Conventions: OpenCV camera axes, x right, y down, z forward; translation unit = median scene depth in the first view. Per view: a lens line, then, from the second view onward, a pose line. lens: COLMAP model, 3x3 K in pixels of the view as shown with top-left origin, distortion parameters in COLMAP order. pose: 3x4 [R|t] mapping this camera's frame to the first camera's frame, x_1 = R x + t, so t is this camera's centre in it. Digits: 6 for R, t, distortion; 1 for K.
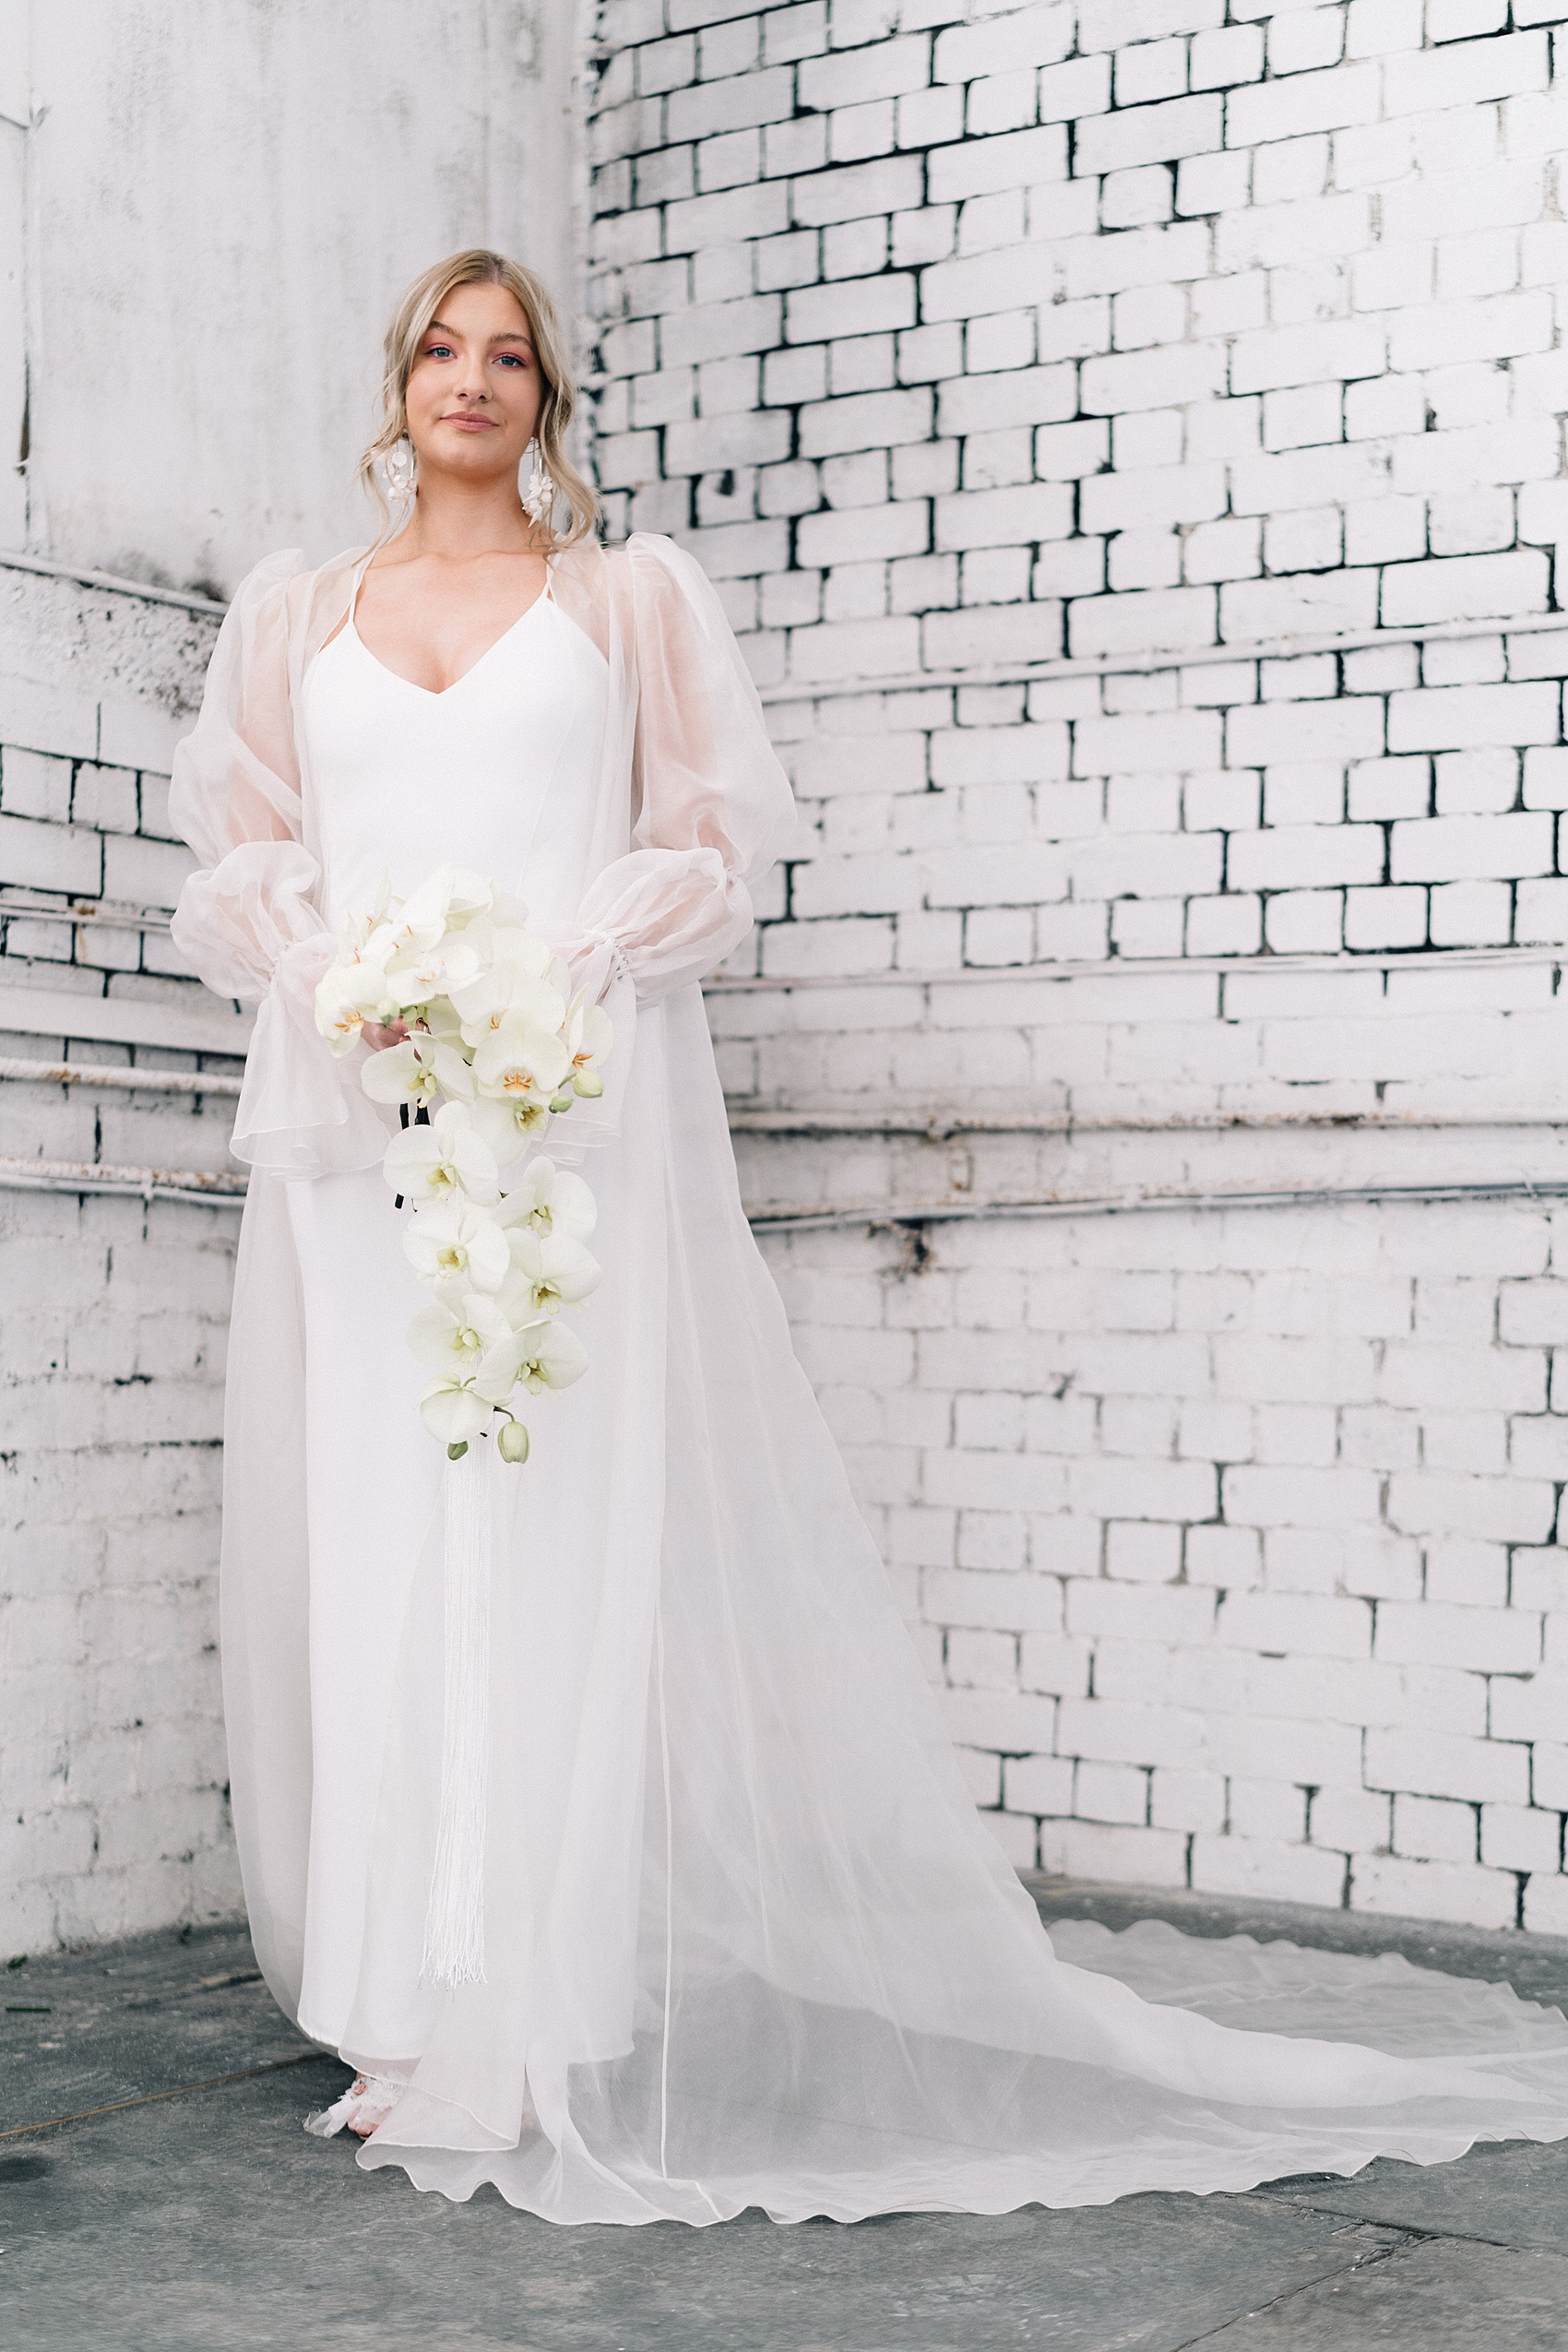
lens RADIAL K [[3617.6, 0, 767.2], [0, 3617.6, 1157.0], [0, 0, 1]] dist [-0.005627, 0.000000]
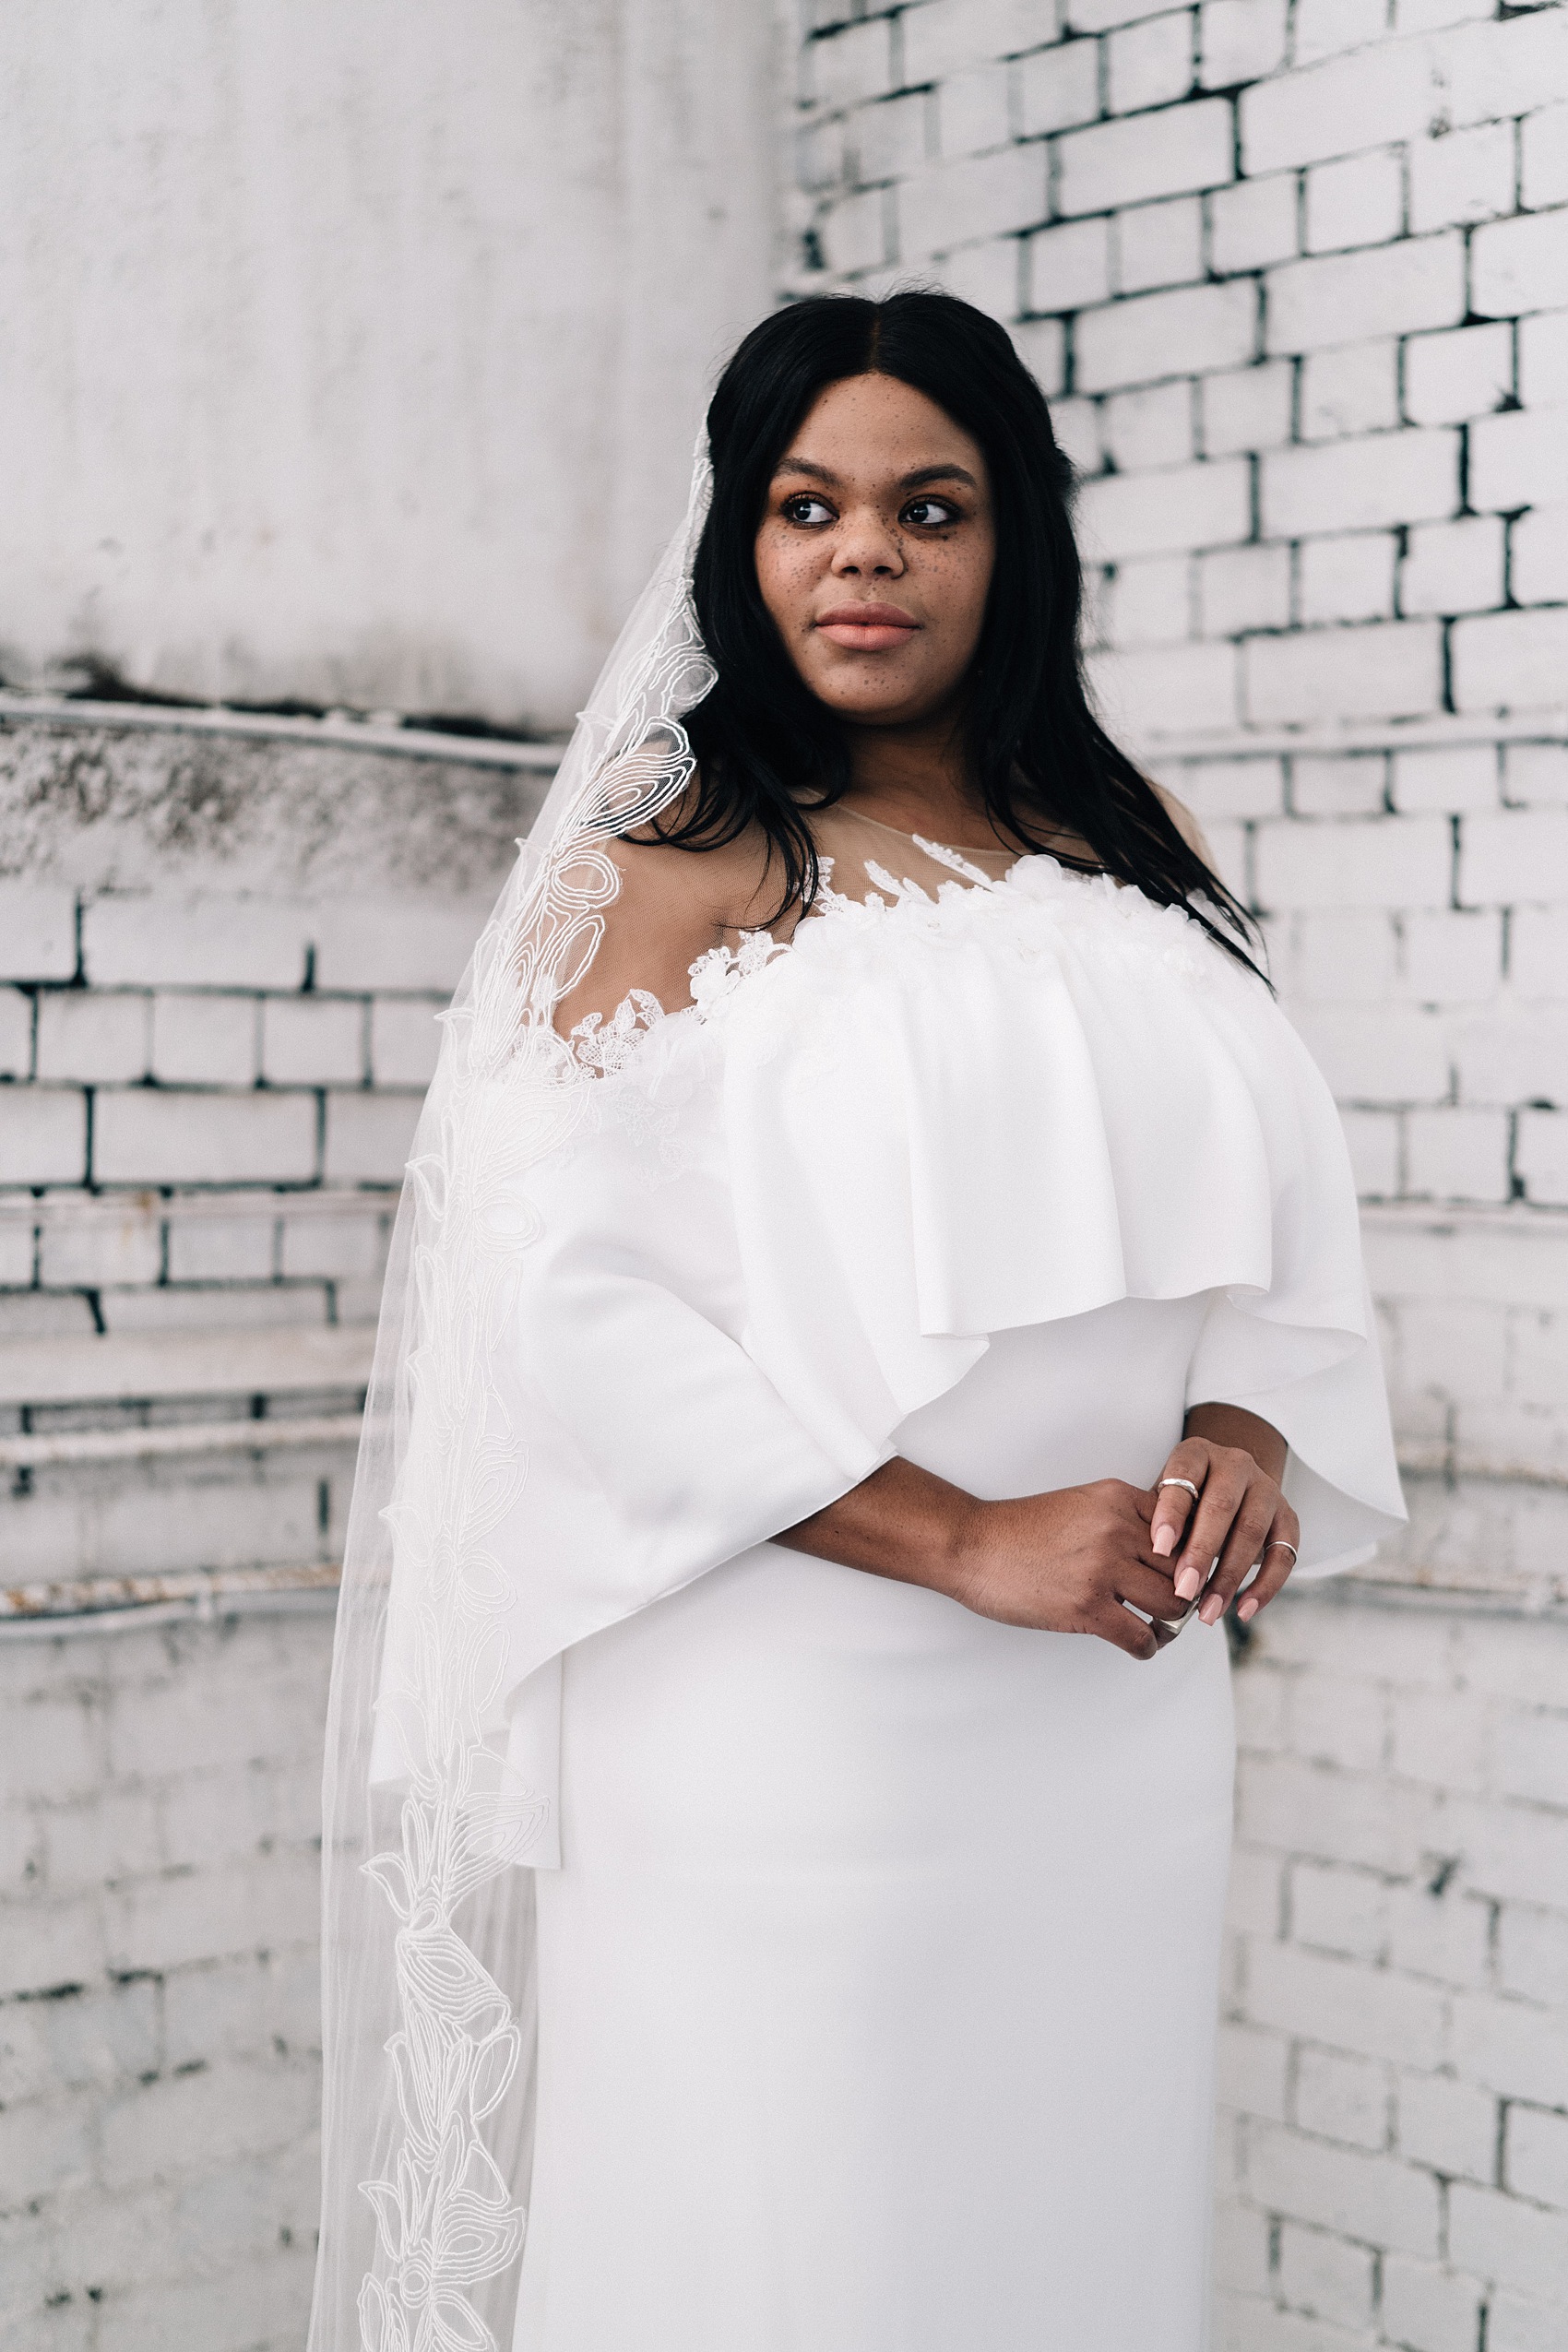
lens RADIAL K [[3617.6, 0, 818.8], [0, 3617.6, 1160.3], [0, 0, 1]] dist [-0.005627, 0.000000]
pose [[0.974323, 0.000050, -0.225154, 0.118219], [0.012760, 0.998380, 0.055442, -0.097689], [0.224792, -0.056891, 0.972745, 0.368067]]
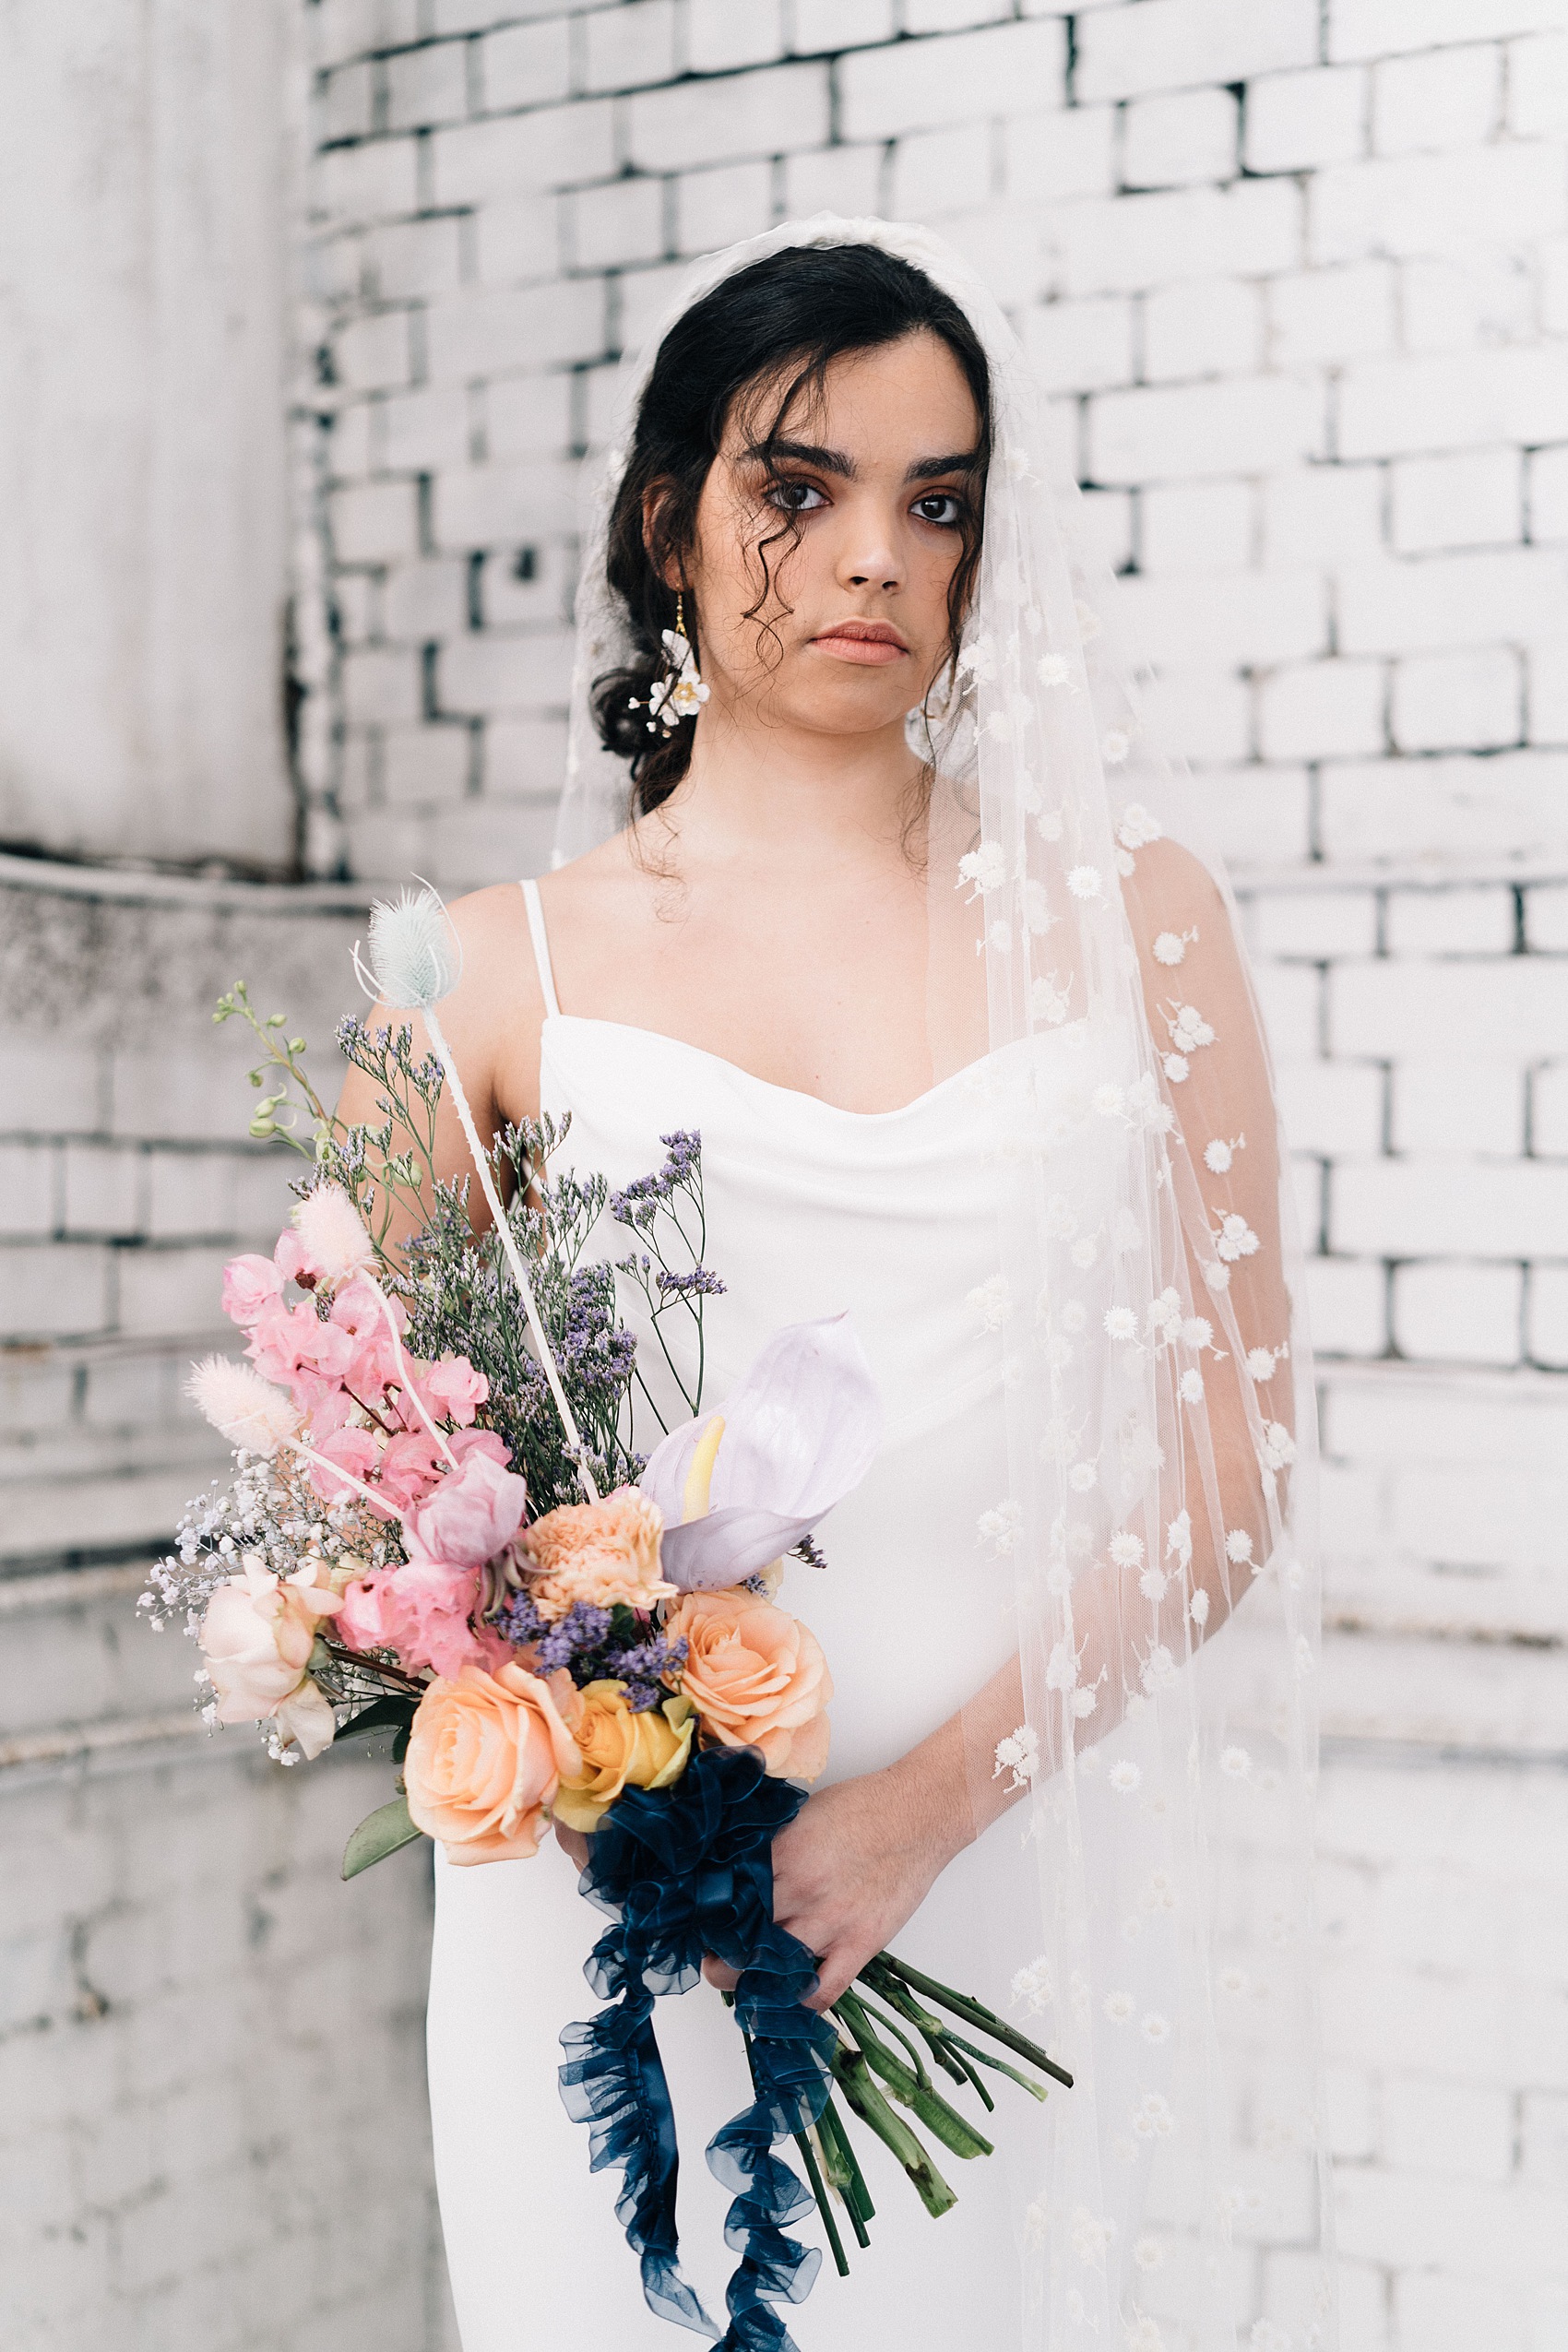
lens RADIAL K [[3617.6, 0, 769.1], [0, 3617.6, 1178.7], [0, 0, 1]] dist [-0.005627, 0.000000]
pose [[0.997958, -0.005825, 0.063613, -0.010297], [0.003413, 0.999274, 0.037958, -0.108132], [-0.063788, -0.037663, 0.997252, 0.367926]]
